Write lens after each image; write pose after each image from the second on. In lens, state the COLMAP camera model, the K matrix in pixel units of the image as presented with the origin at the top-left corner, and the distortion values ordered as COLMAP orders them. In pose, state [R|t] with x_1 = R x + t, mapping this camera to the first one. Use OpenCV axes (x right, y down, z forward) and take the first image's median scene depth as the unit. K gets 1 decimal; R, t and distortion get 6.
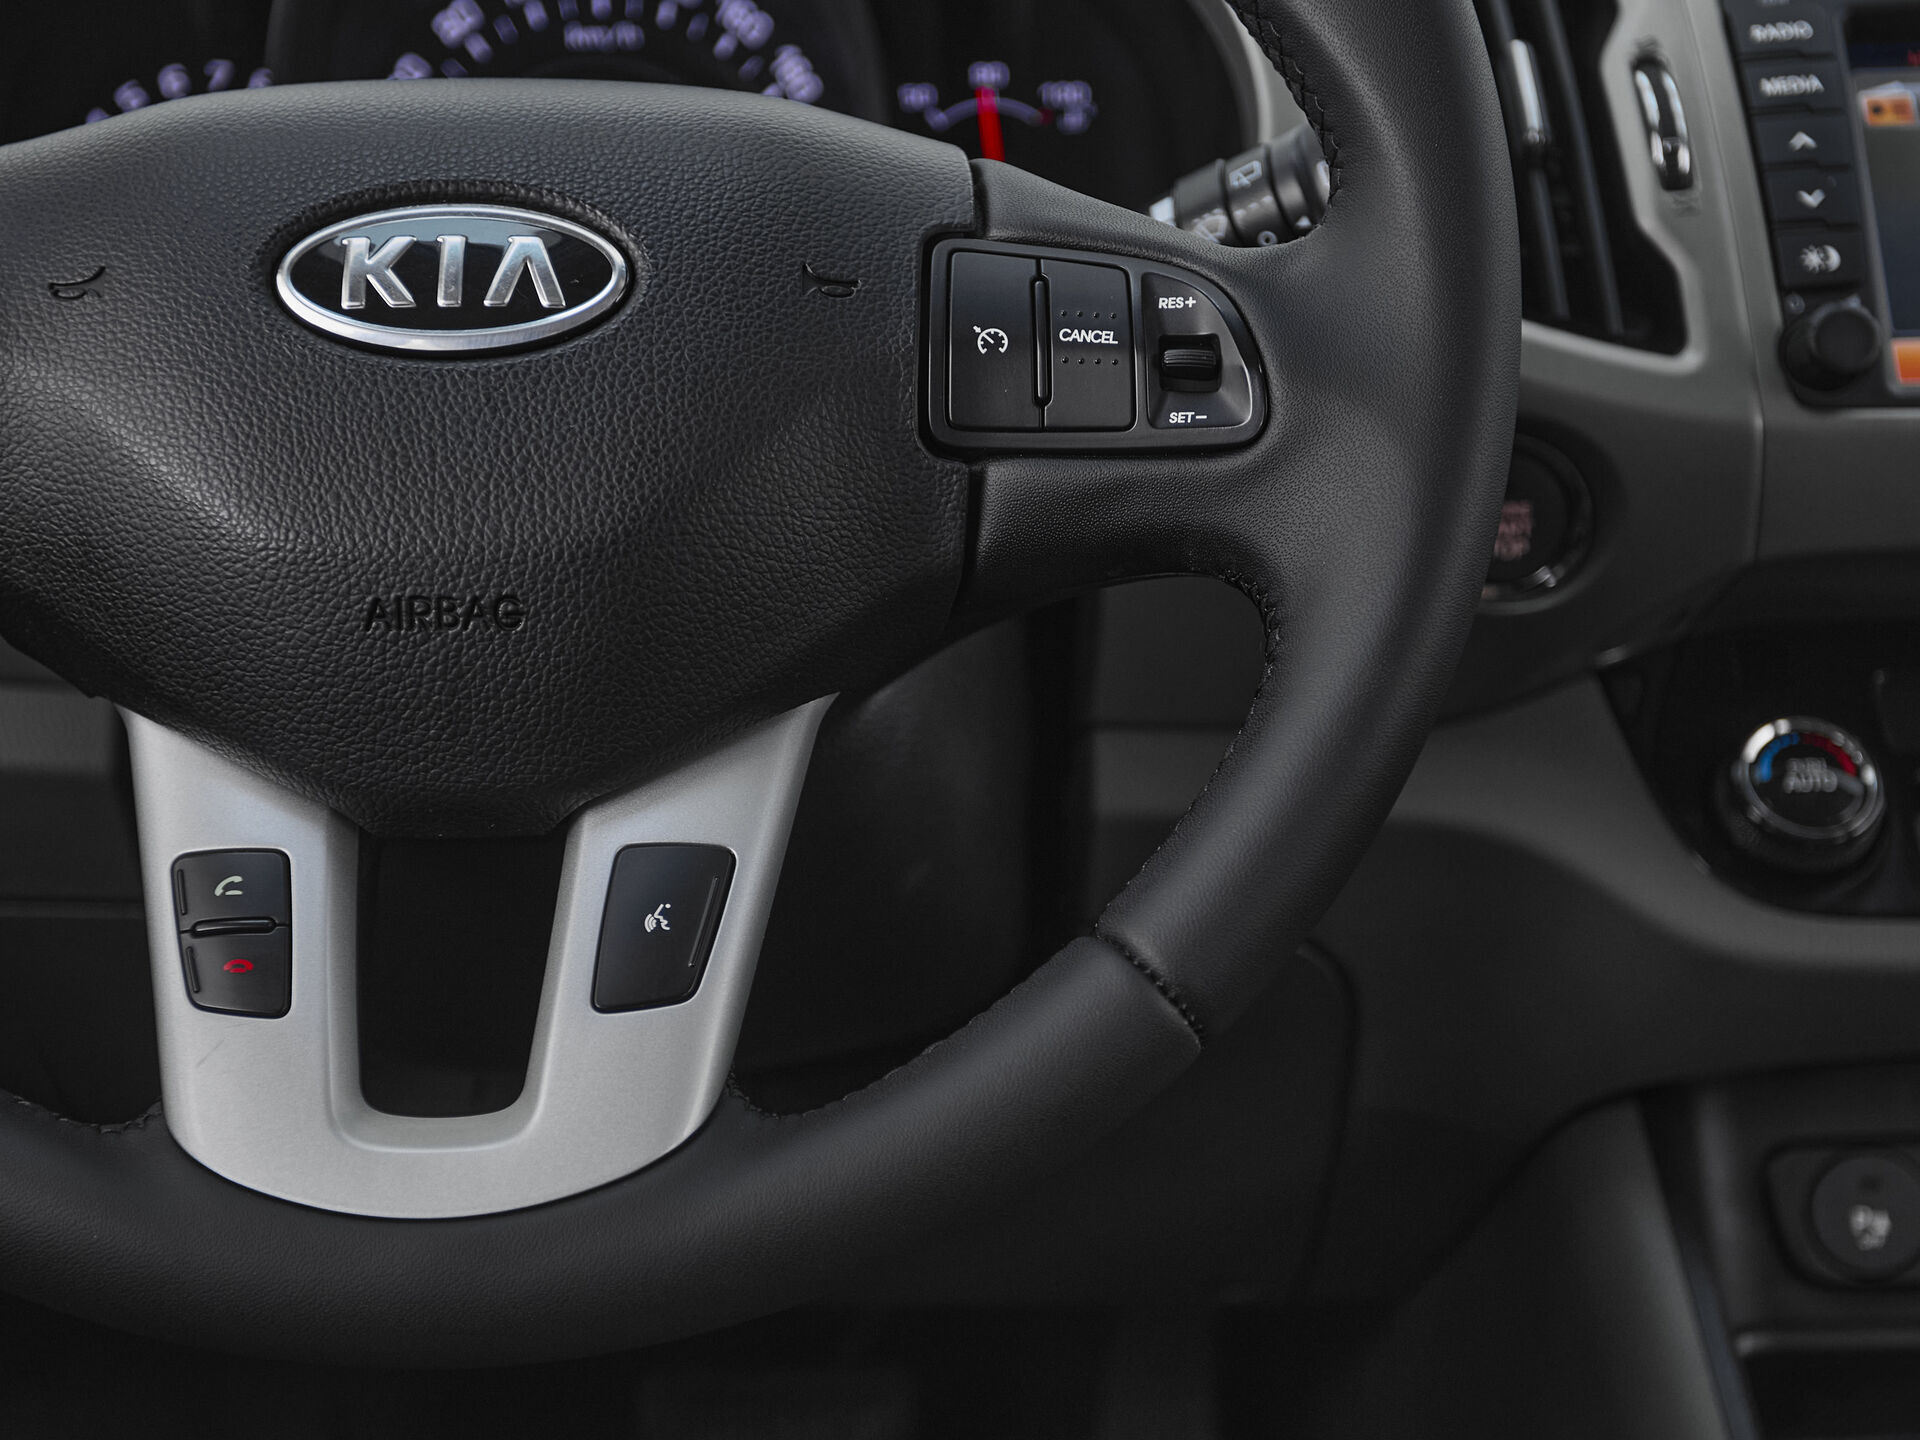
lens RADIAL K [[2722.6, 0, 955.0], [0, 2722.6, 777.7], [0, 0, 1]] dist [0.025872, 0.000000]
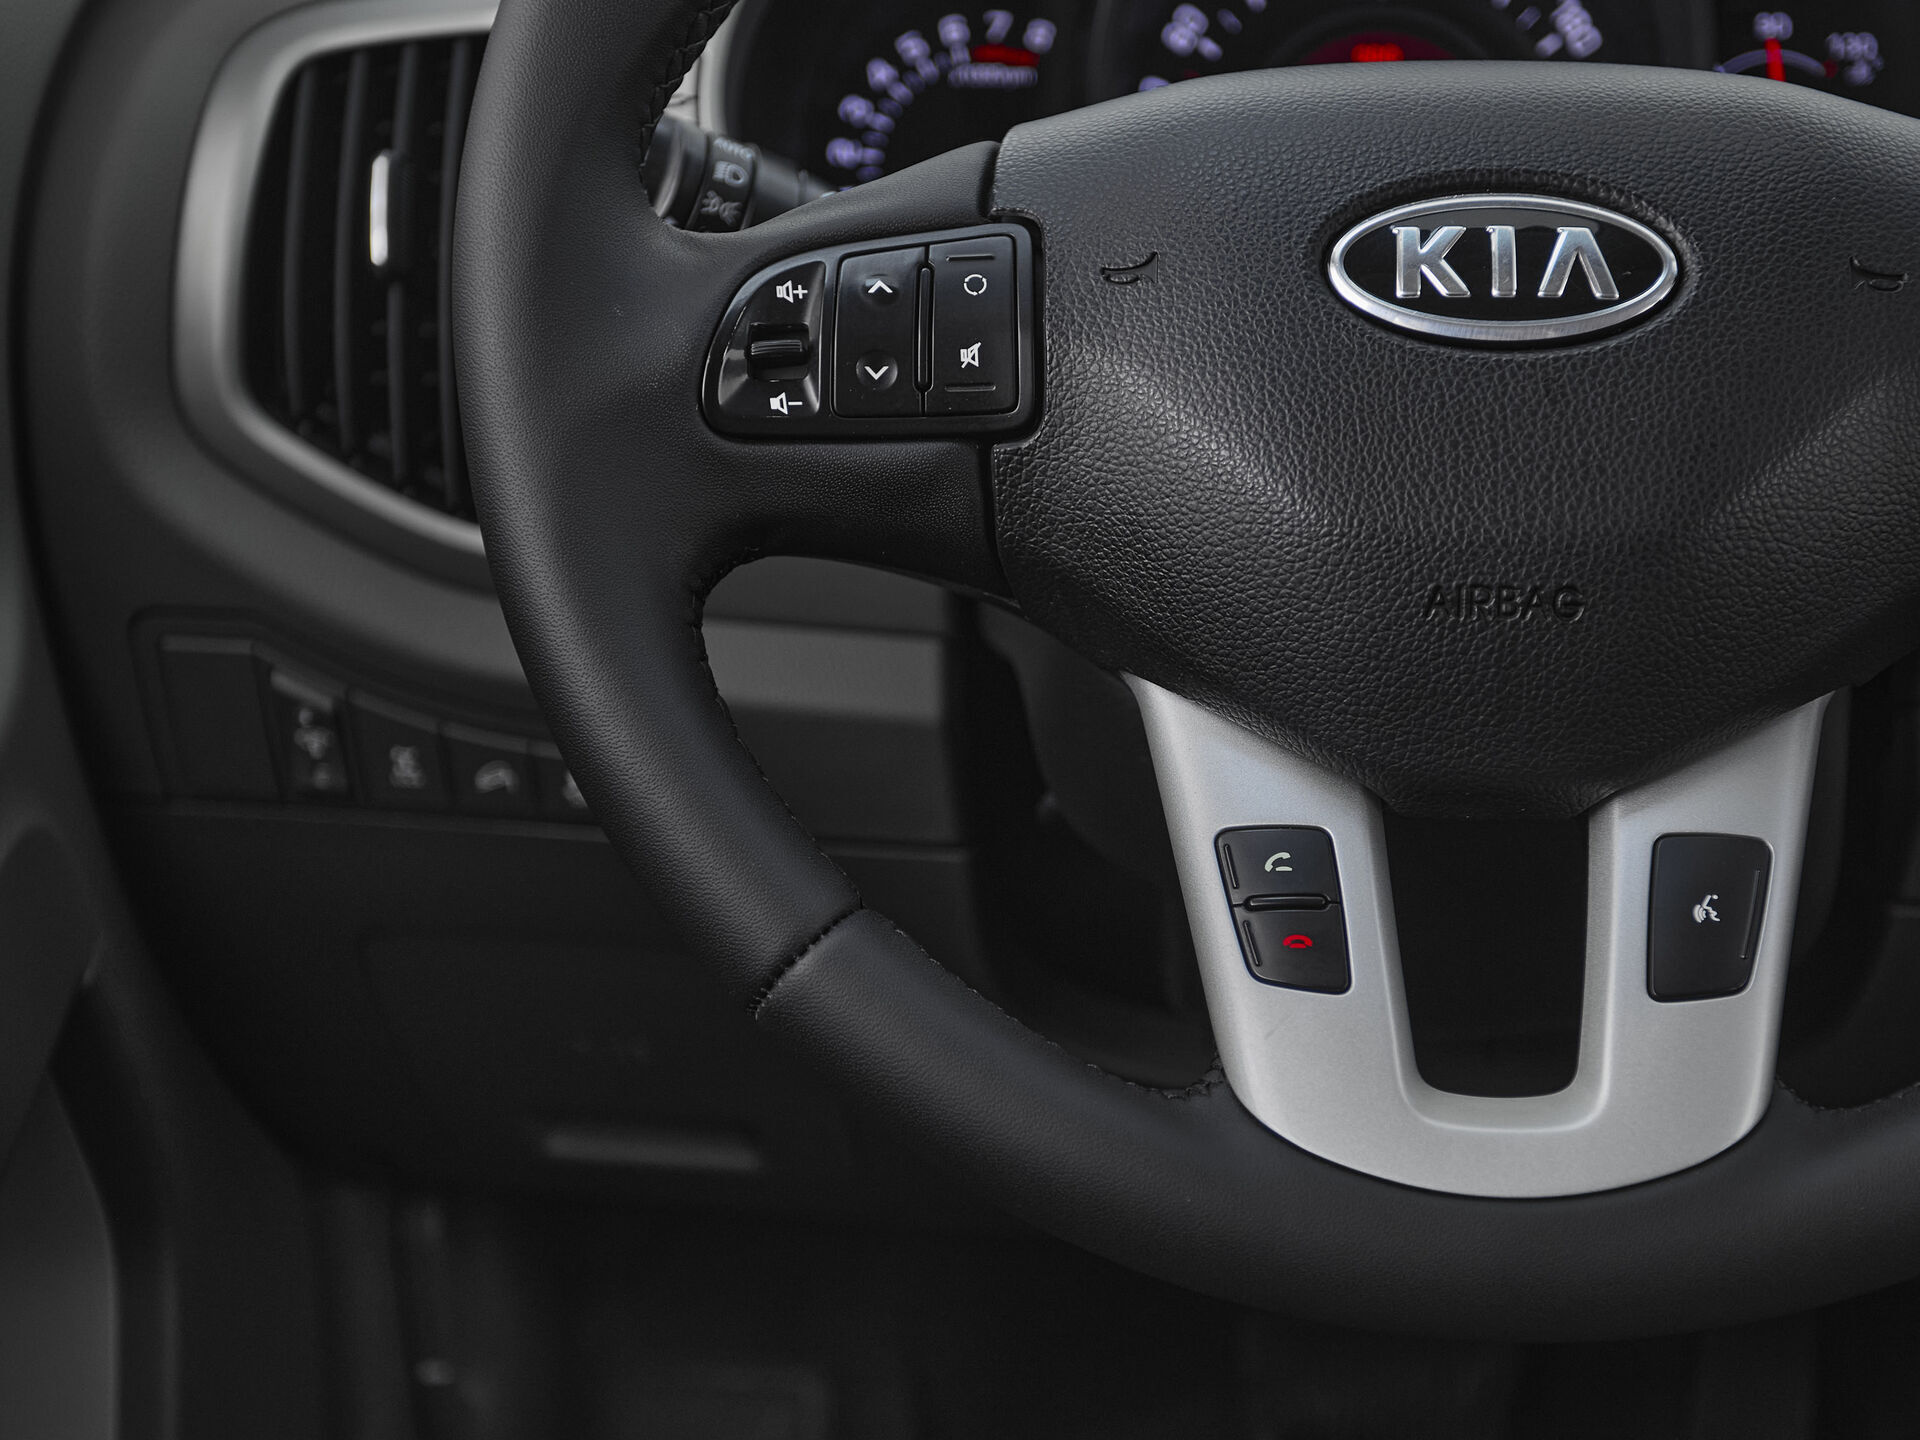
lens RADIAL K [[2805.6, 0, 991.5], [0, 2805.6, 771.7], [0, 0, 1]] dist [0.020599, 0.000000]
pose [[0.995412, 0.031019, -0.090515, -0.273136], [-0.028226, 0.999090, 0.031985, -0.024558], [0.091425, -0.029283, 0.995381, -0.060463]]
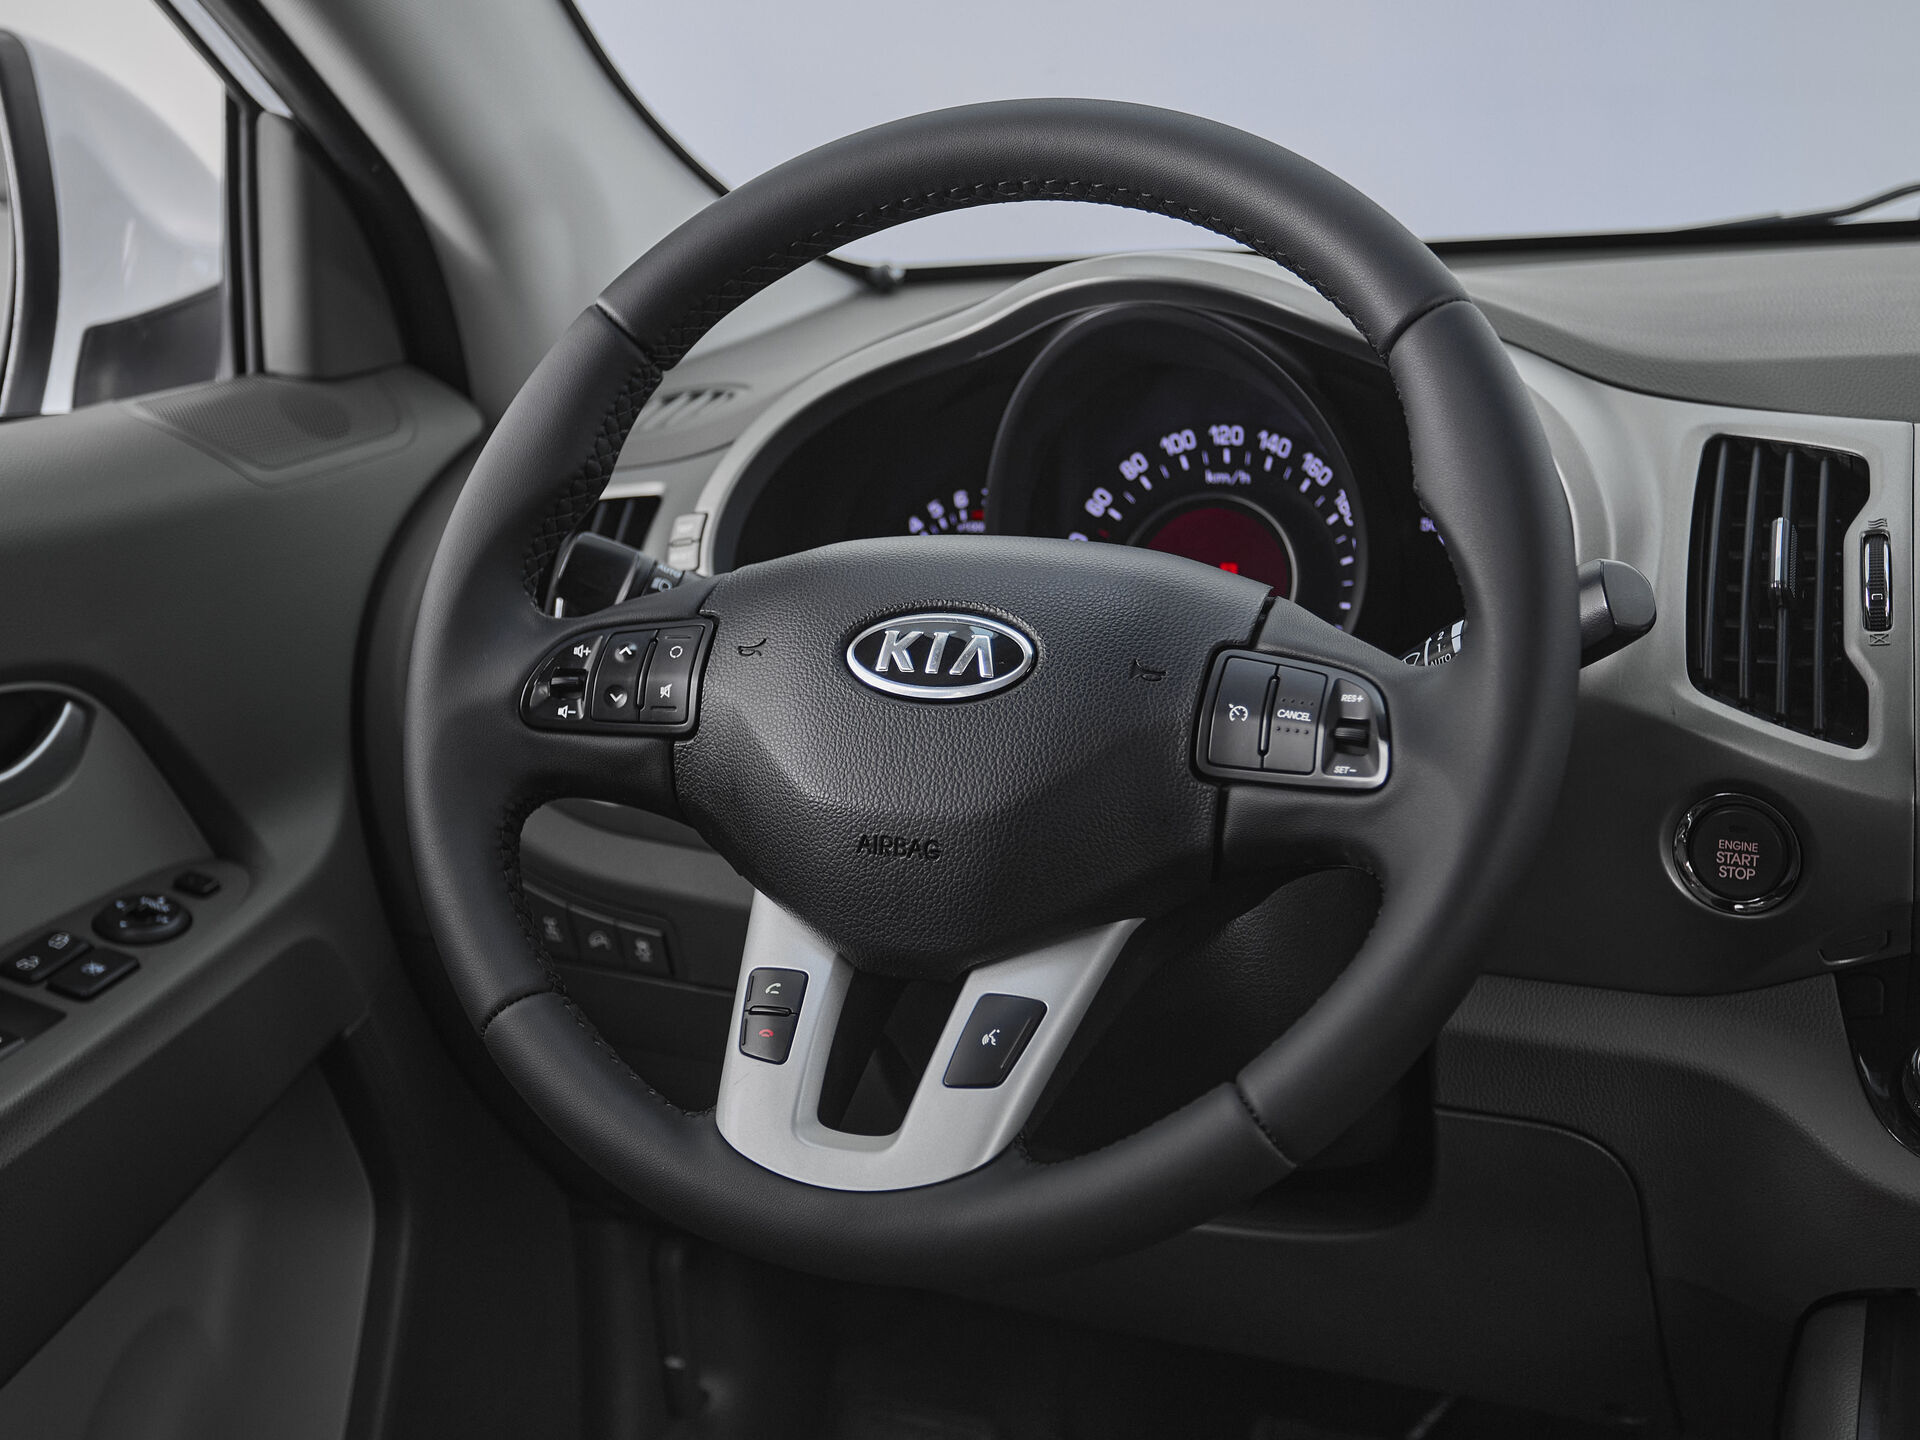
lens RADIAL K [[2320.1, 0, 940.3], [0, 2320.1, 748.9], [0, 0, 1]] dist [0.009422, 0.000000]
pose [[0.907658, 0.077154, -0.412558, 0.433110], [-0.118808, 0.989986, -0.076245, -0.012074], [0.402544, 0.118219, 0.907735, -0.337083]]
